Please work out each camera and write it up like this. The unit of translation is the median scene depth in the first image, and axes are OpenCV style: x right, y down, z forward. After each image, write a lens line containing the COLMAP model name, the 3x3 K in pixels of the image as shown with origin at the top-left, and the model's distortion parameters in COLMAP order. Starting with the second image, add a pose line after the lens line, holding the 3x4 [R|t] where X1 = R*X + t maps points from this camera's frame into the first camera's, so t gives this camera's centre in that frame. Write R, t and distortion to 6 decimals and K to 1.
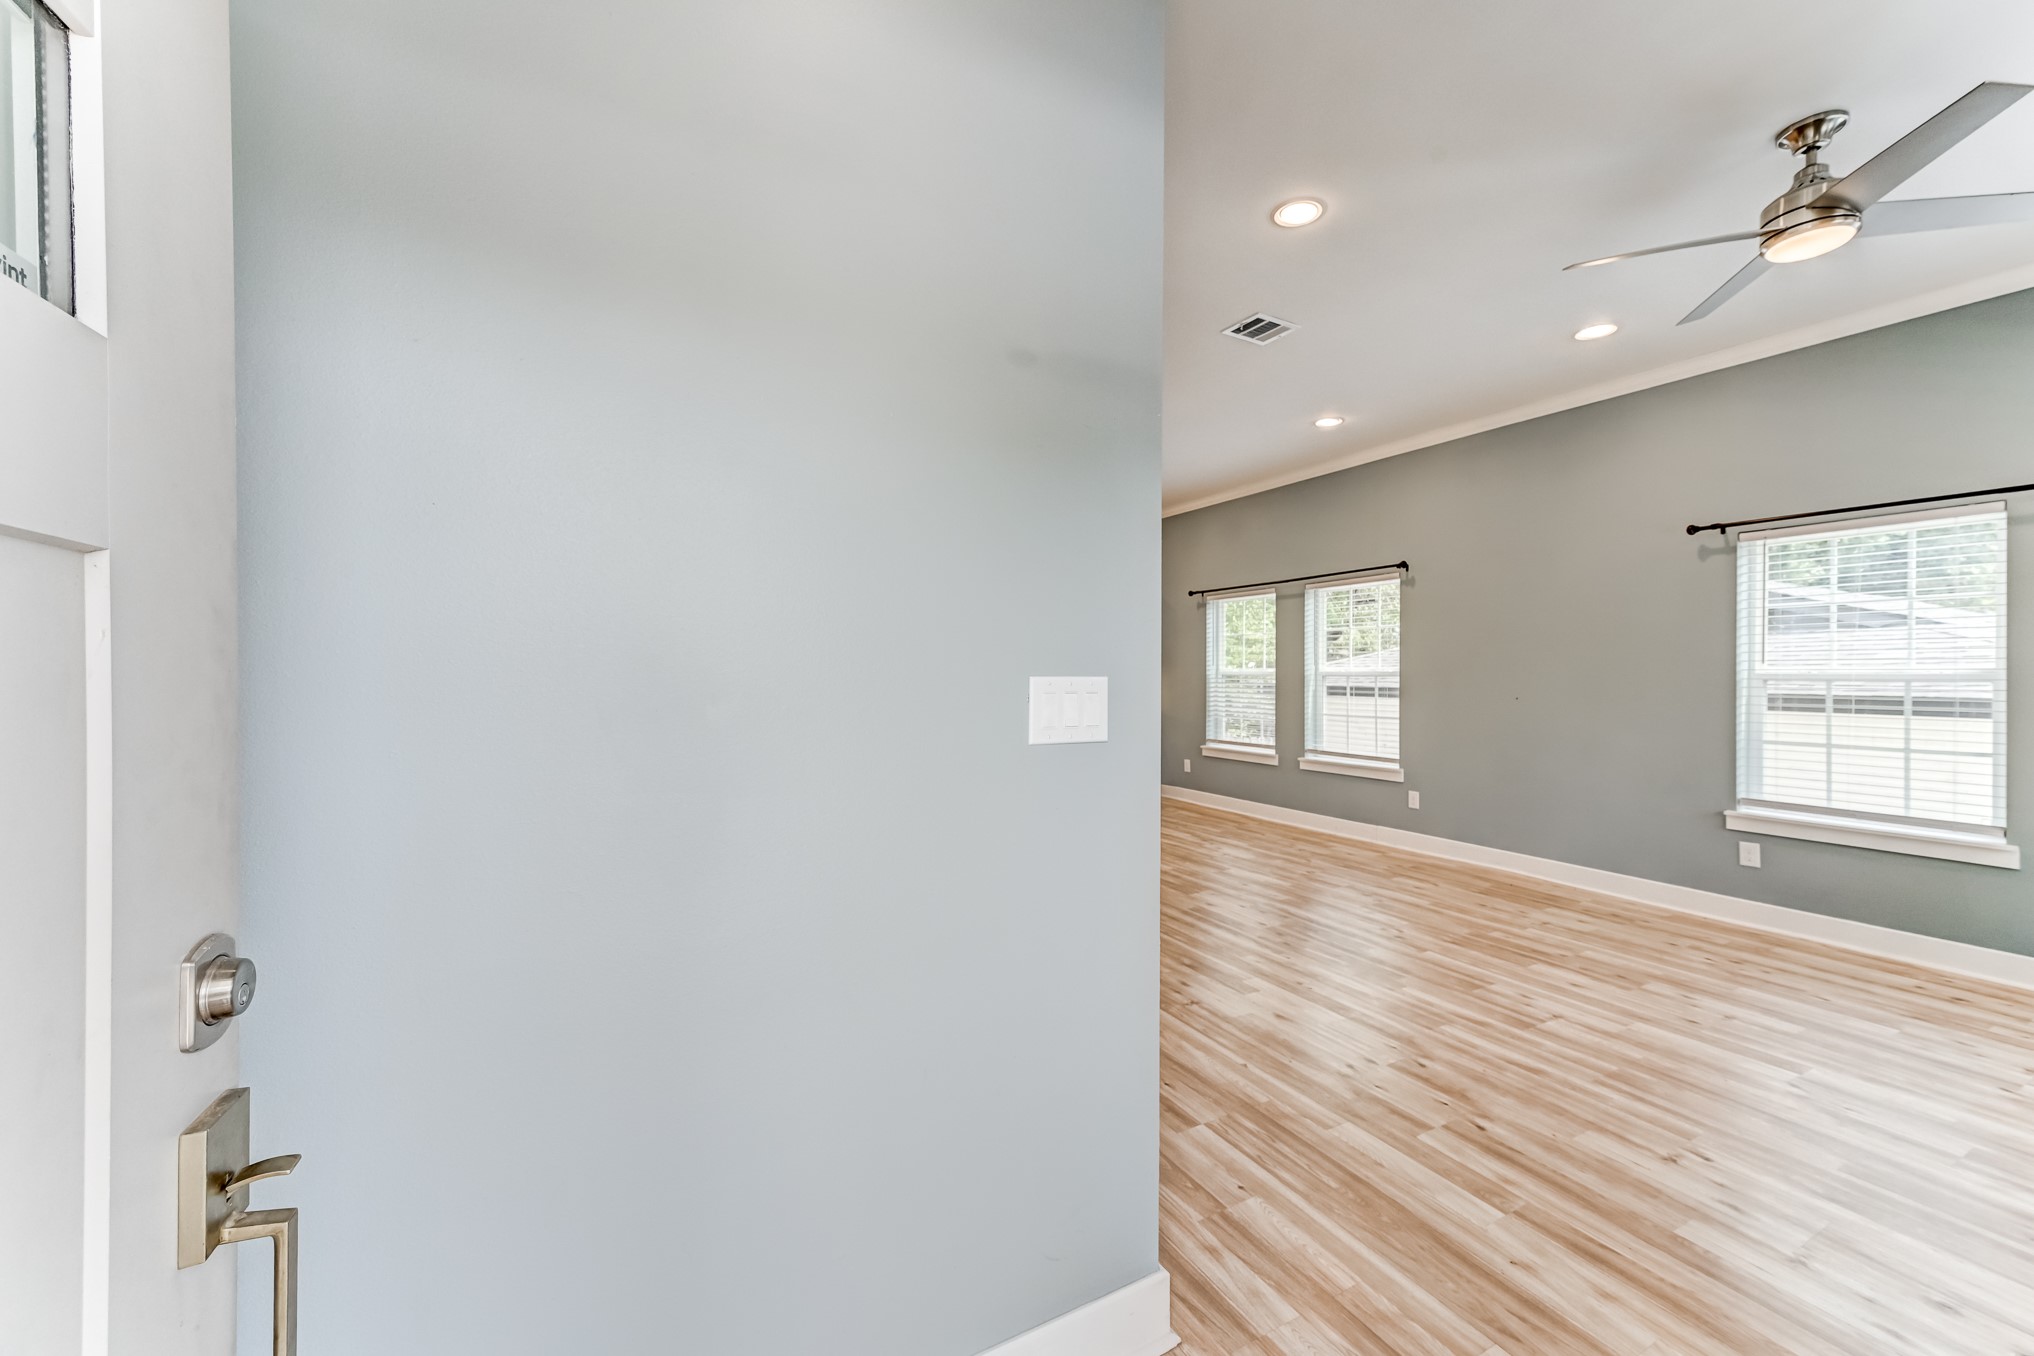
lens RADIAL K [[783.5, 0, 1014.0], [0, 783.5, 678.6], [0, 0, 1]] dist [0.007860, 0.000656]
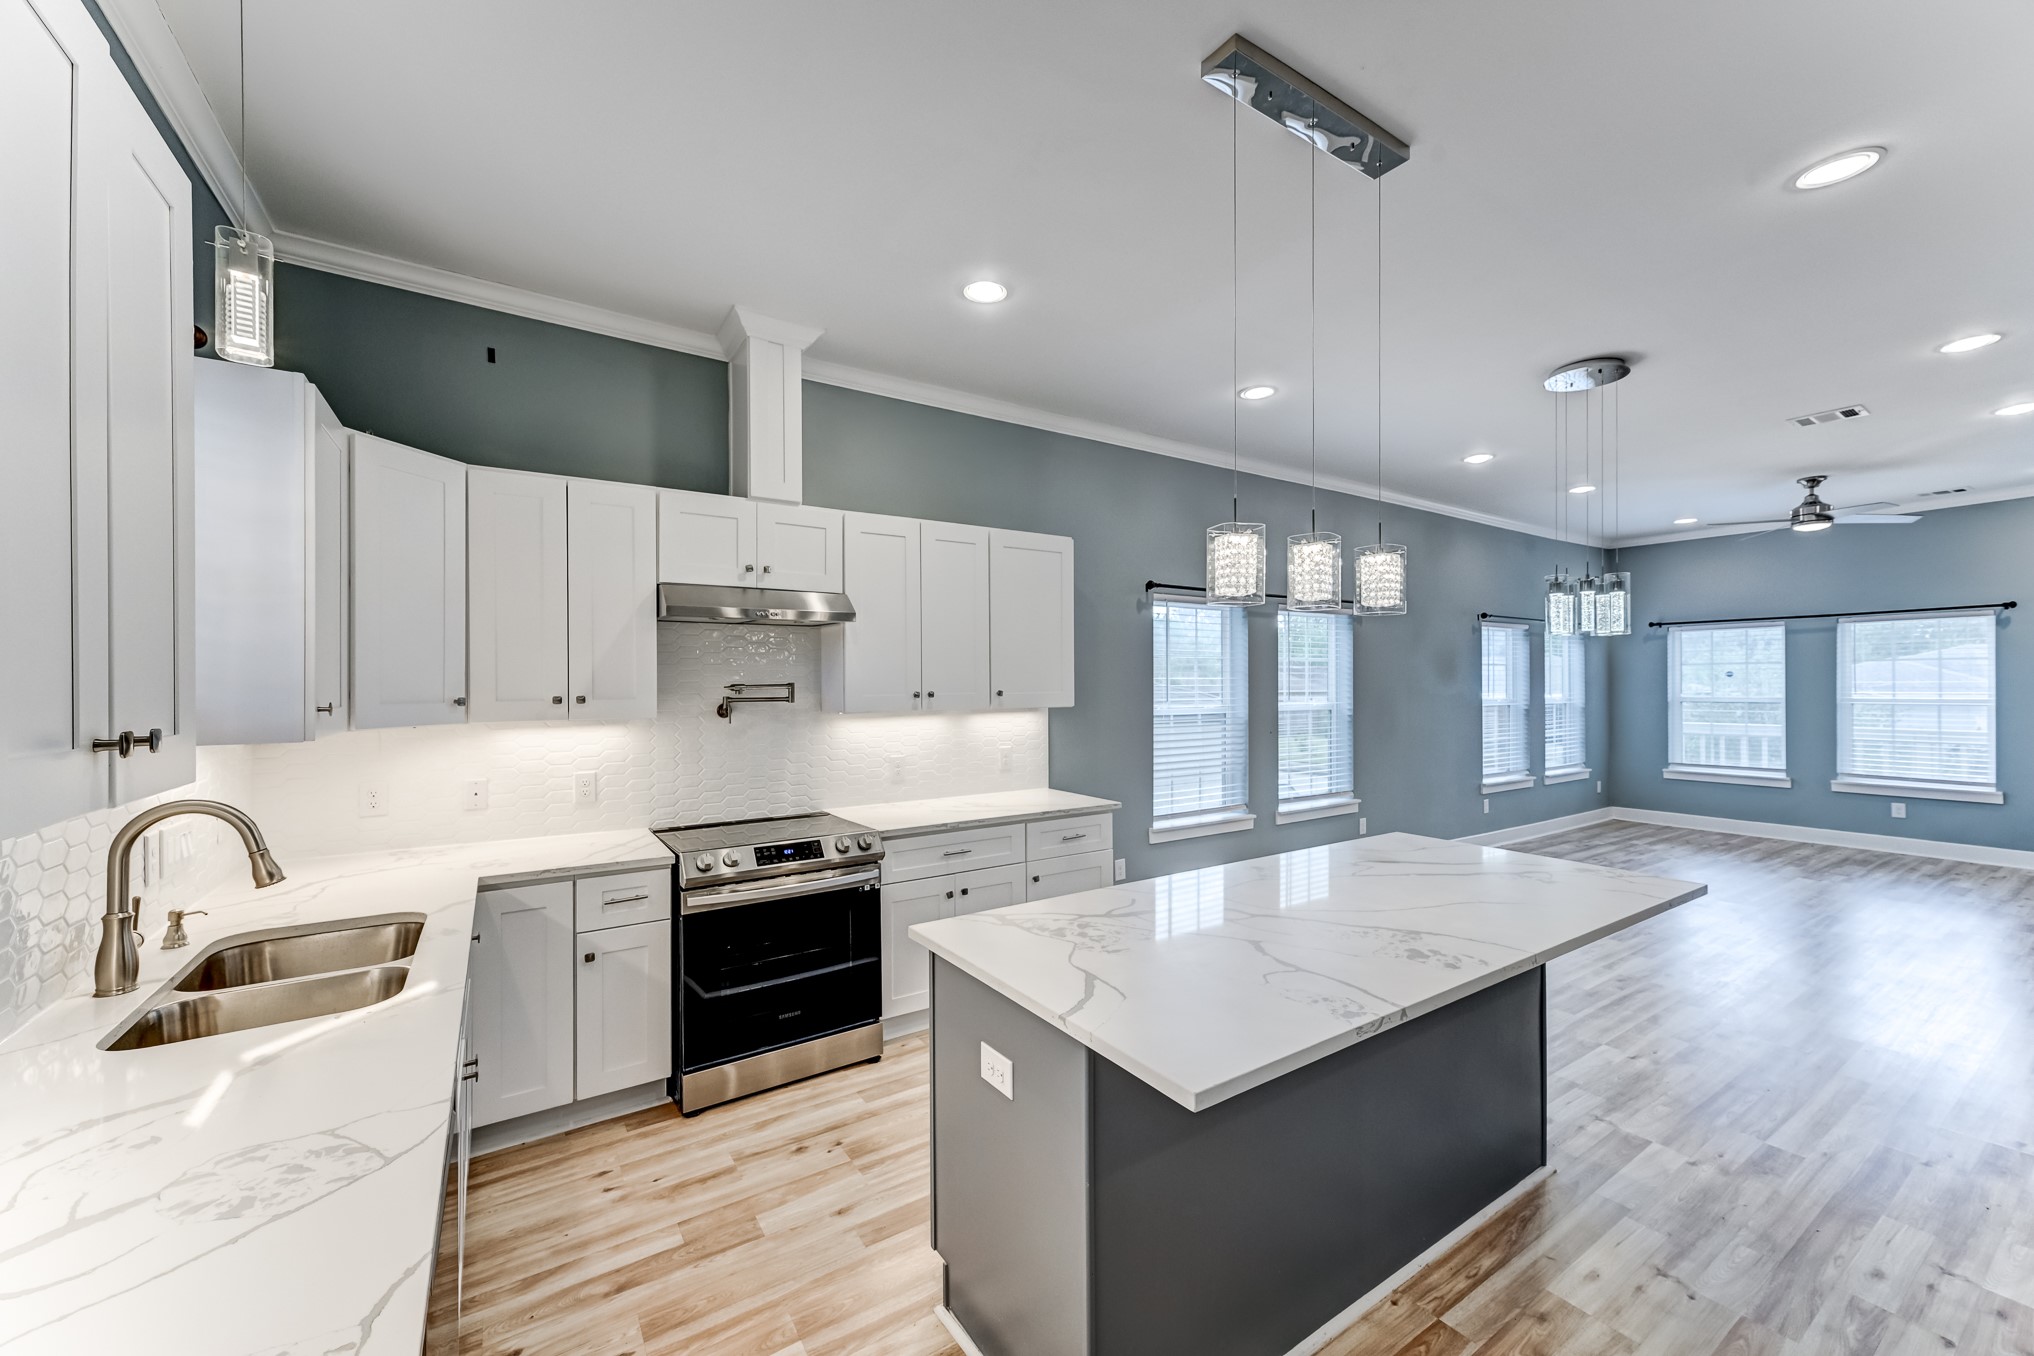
lens RADIAL K [[783.5, 0, 1014.0], [0, 783.5, 678.6], [0, 0, 1]] dist [0.007860, 0.000656]
pose [[-0.081954, 0.005313, 0.996622, -0.823184], [0.011108, 0.999929, -0.004417, -0.072946], [-0.996574, 0.010709, -0.082007, 2.515781]]
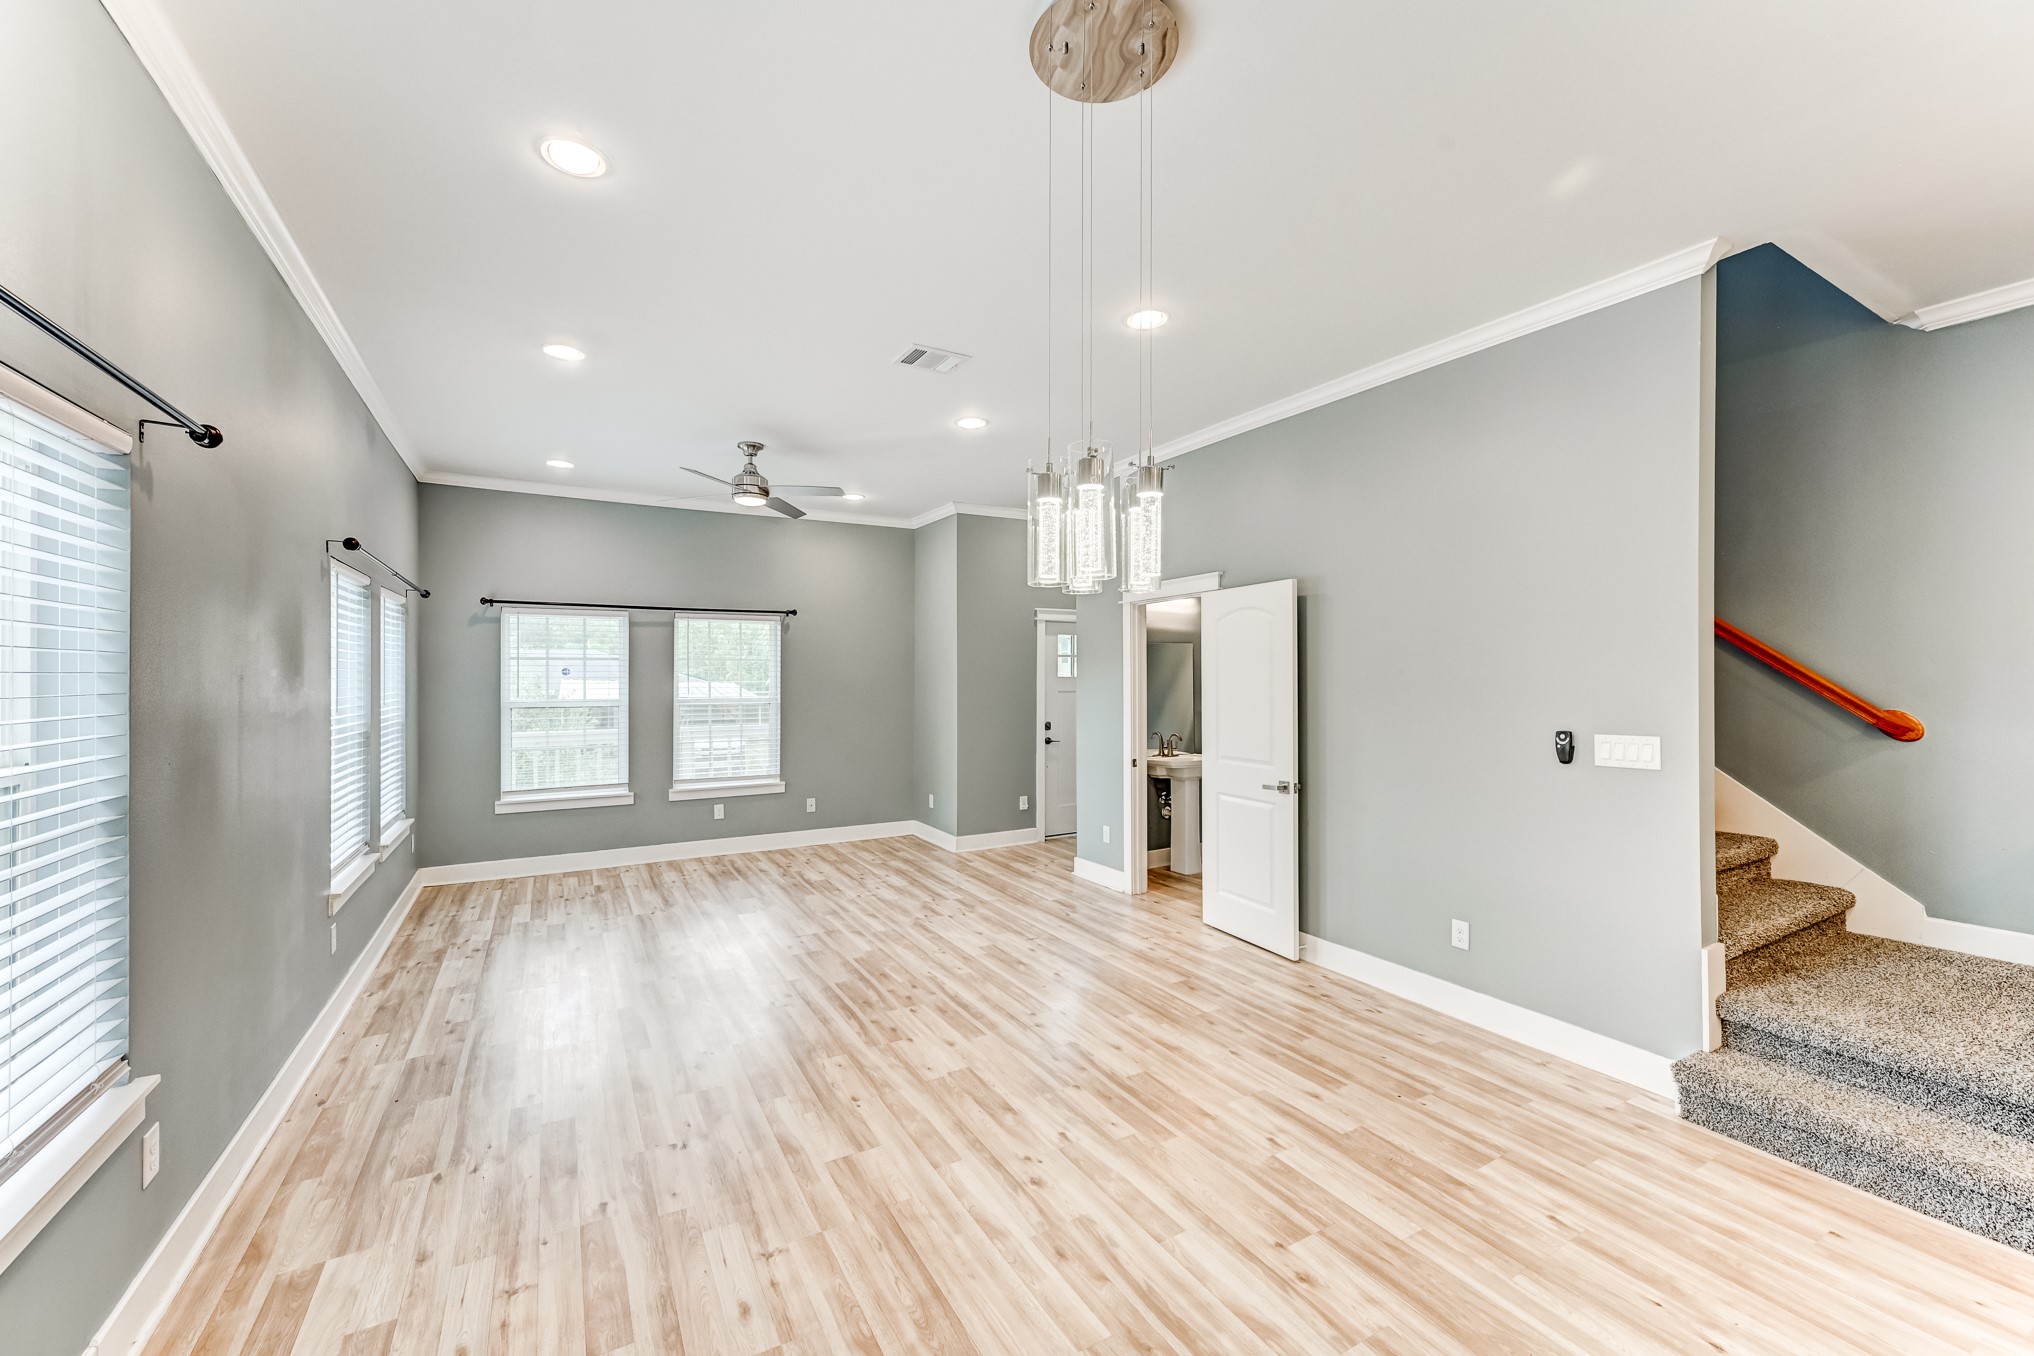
lens RADIAL K [[805.8, 0, 1013.7], [0, 805.8, 678.2], [0, 0, 1]] dist [-0.001560, -0.000049]
pose [[-0.999672, -0.000017, -0.025599, 0.260870], [-0.000219, 0.999969, 0.007888, -0.073222], [0.025598, 0.007891, -0.999641, 2.168999]]
